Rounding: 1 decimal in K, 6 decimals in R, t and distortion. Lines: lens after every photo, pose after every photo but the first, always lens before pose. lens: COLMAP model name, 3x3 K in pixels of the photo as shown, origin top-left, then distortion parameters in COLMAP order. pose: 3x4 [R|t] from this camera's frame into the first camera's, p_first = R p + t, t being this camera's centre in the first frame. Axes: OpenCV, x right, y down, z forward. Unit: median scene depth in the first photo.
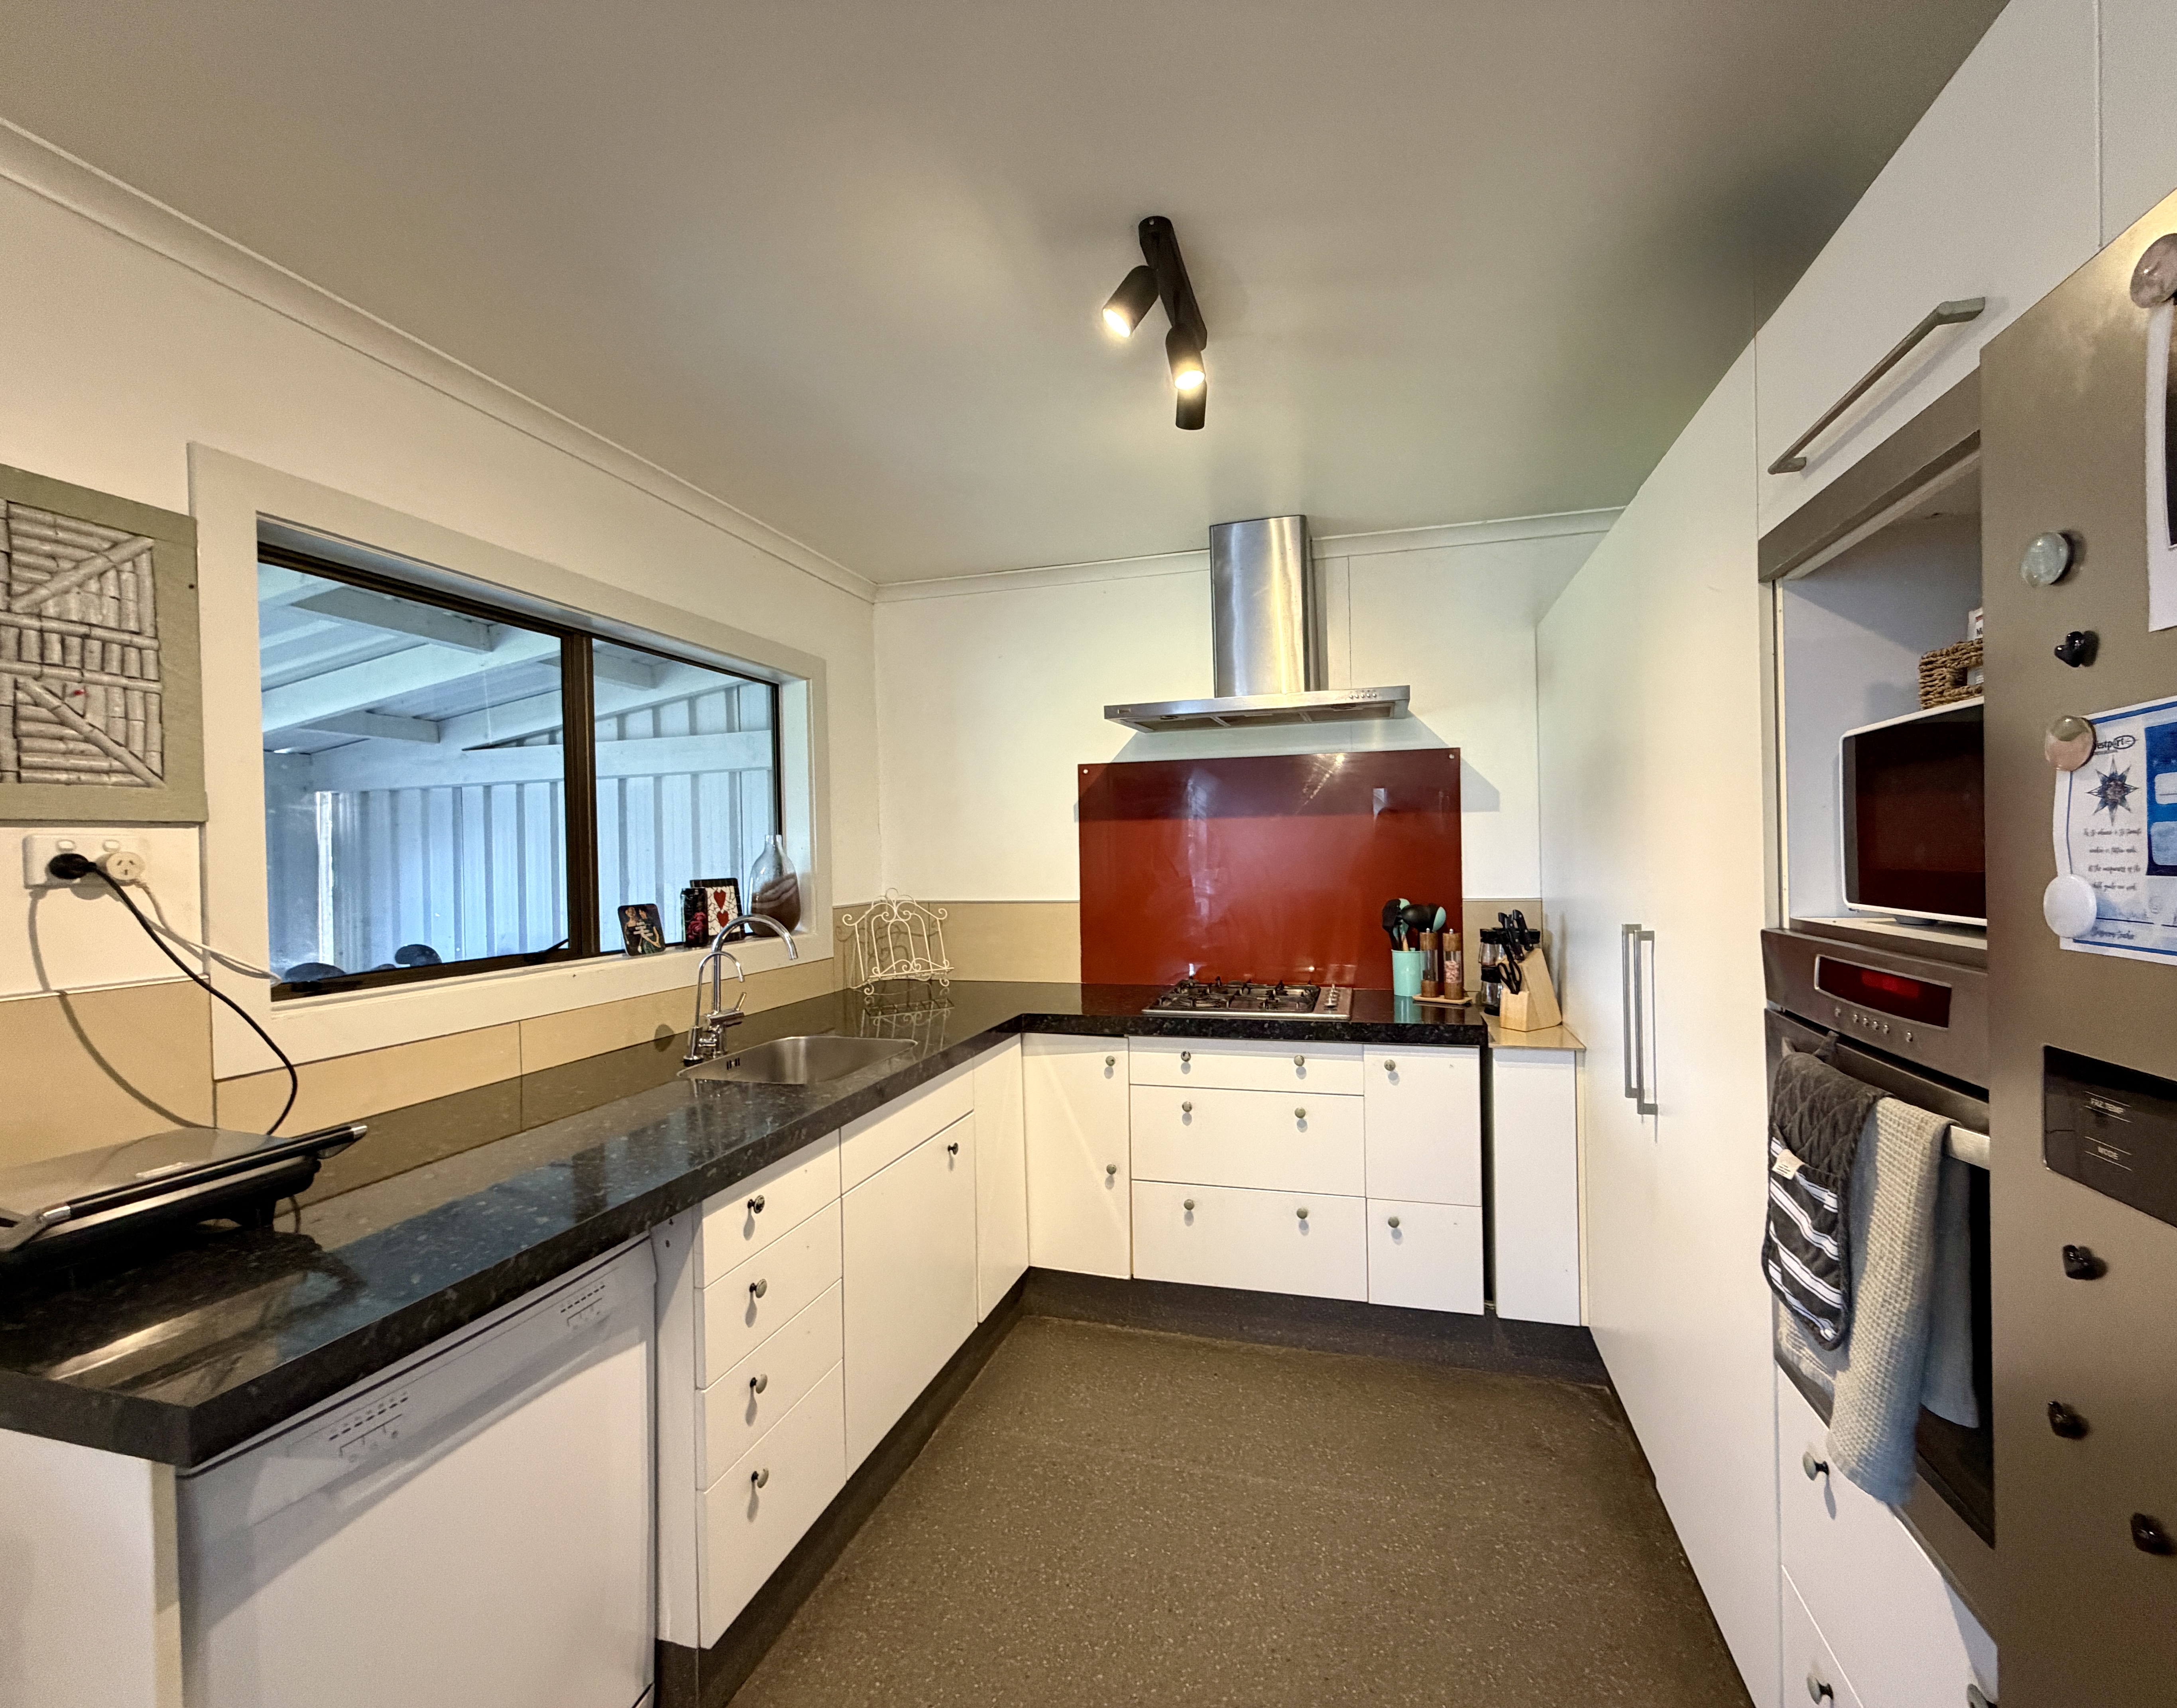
lens RADIAL K [[915.1, 0, 1099.3], [0, 915.1, 855.8], [0, 0, 1]] dist [-0.000245, 0.000262]
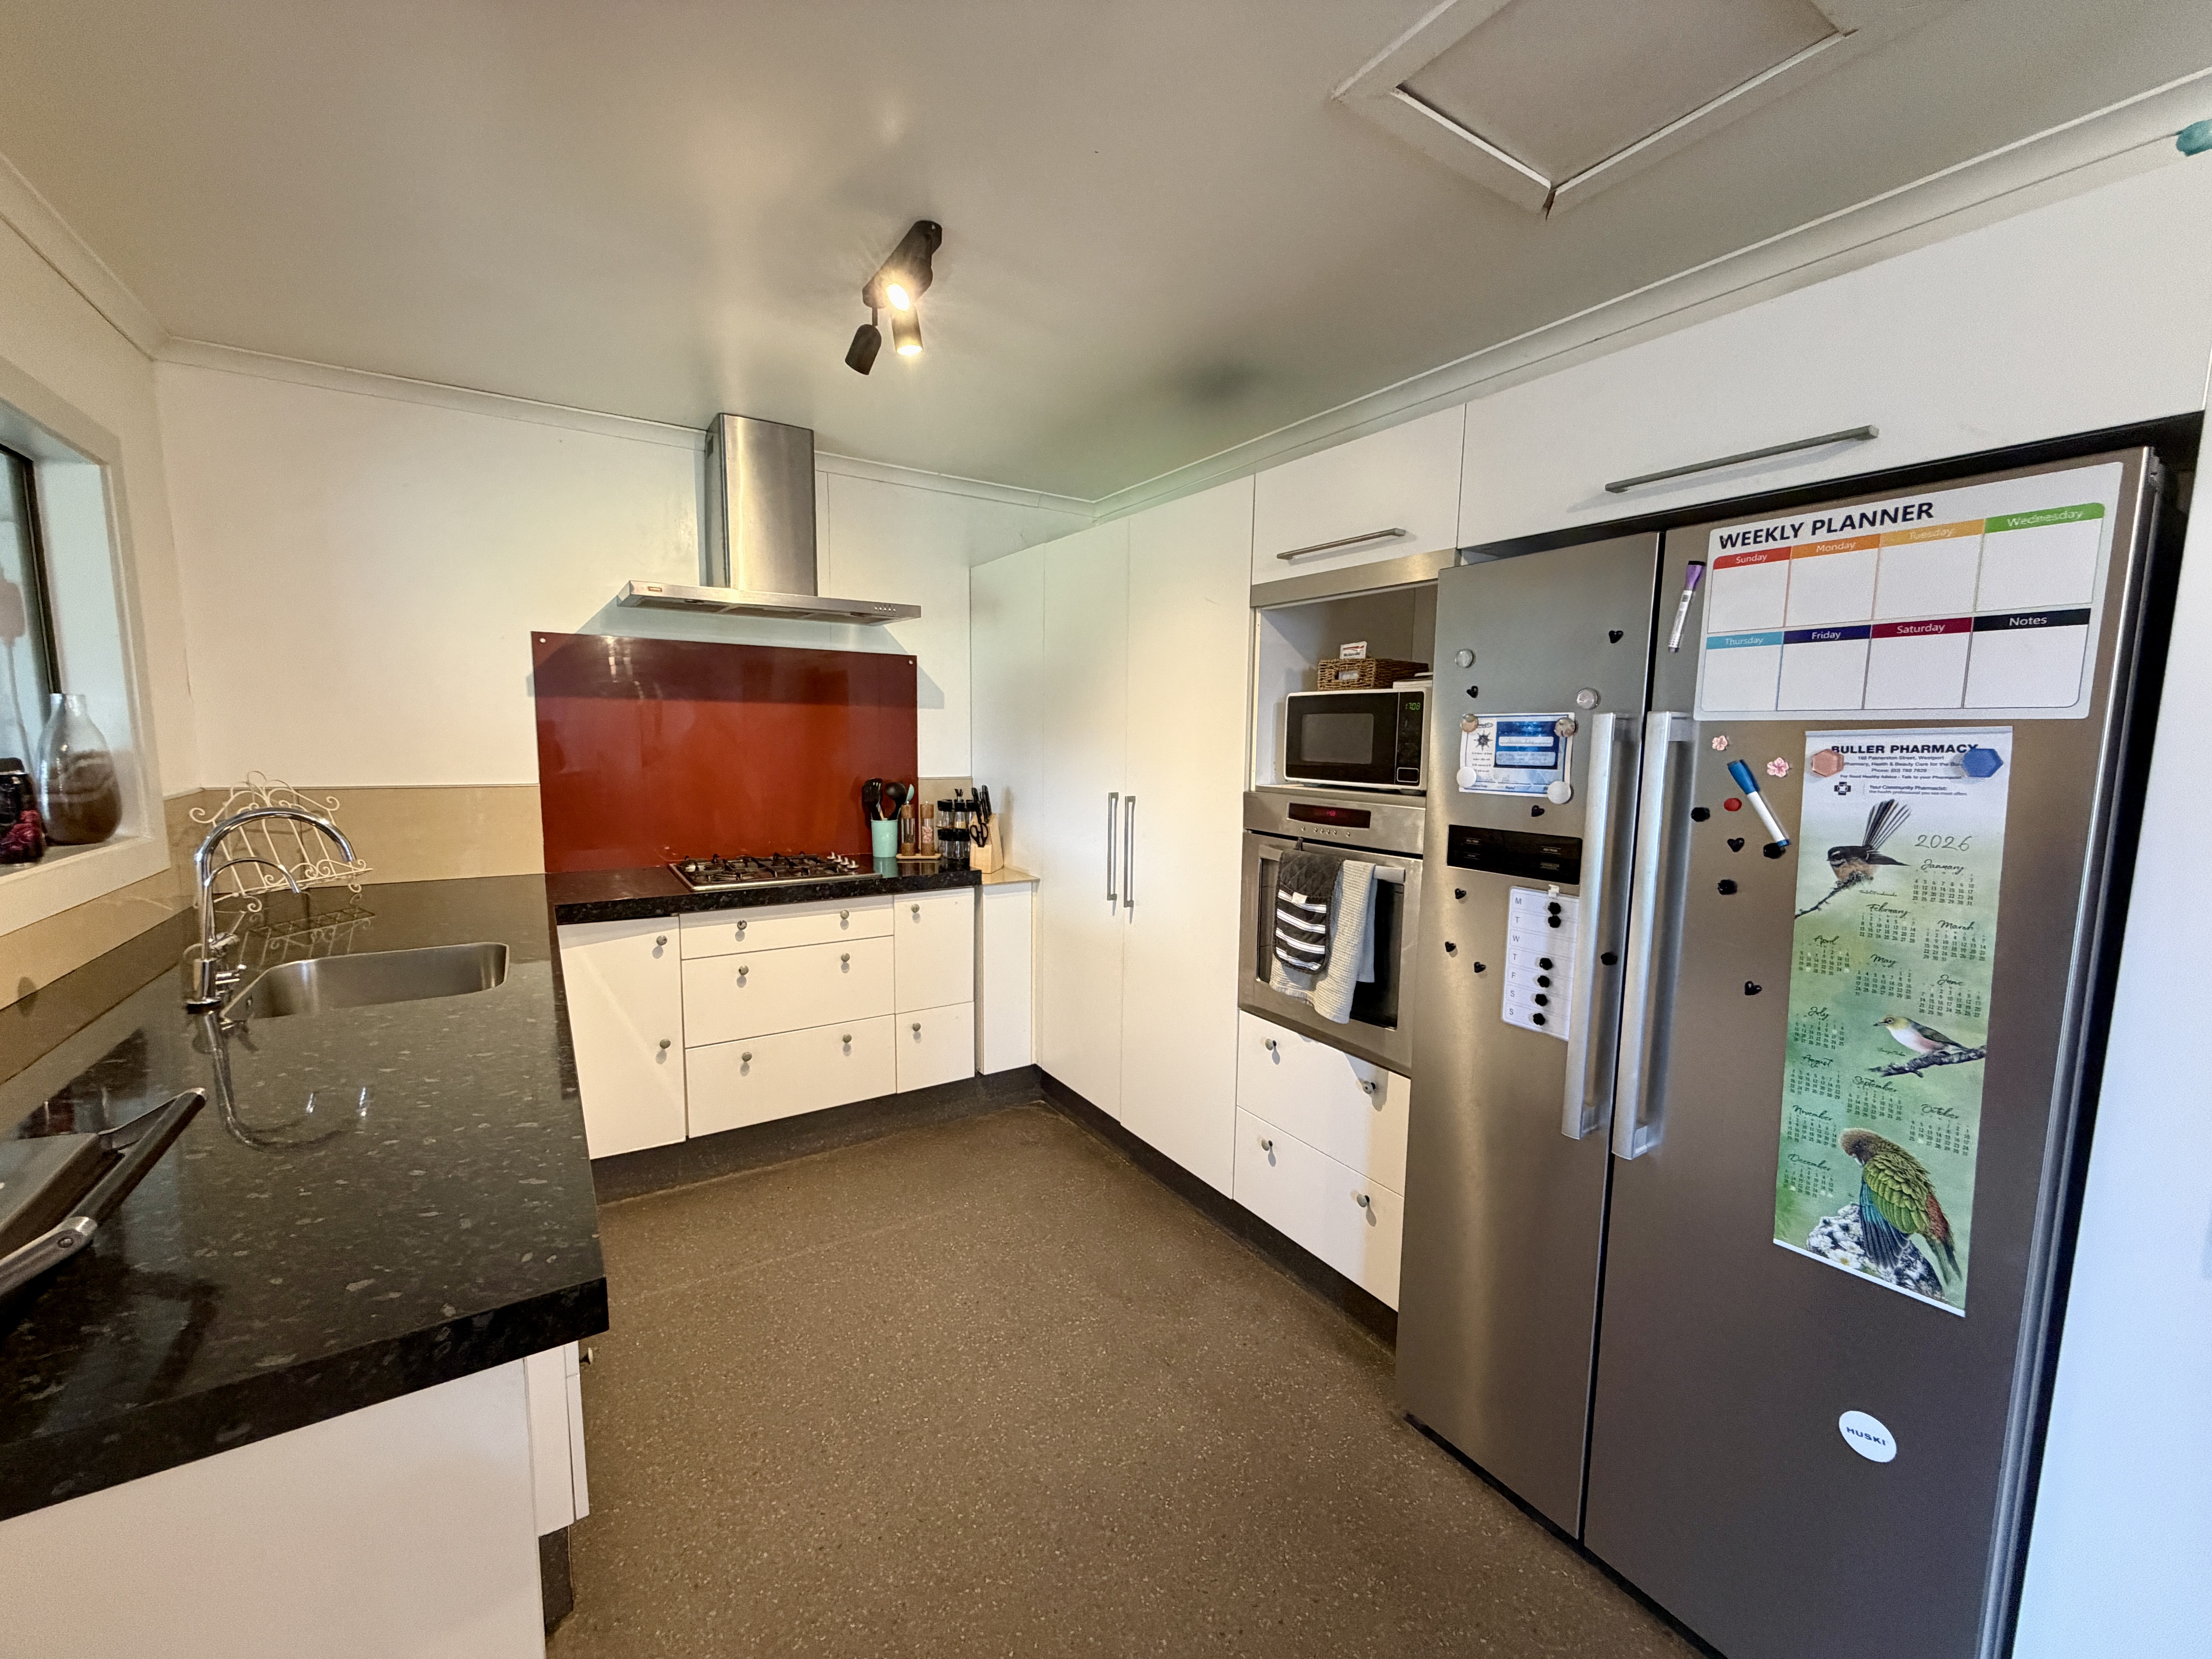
lens RADIAL K [[890.6, 0, 1110.6], [0, 890.6, 836.1], [0, 0, 1]] dist [-0.003496, -0.000088]
pose [[0.664985, -0.059297, 0.744499, -0.400758], [-0.024758, 0.994545, 0.101326, -0.004342], [-0.746446, -0.085812, 0.659890, -0.016746]]
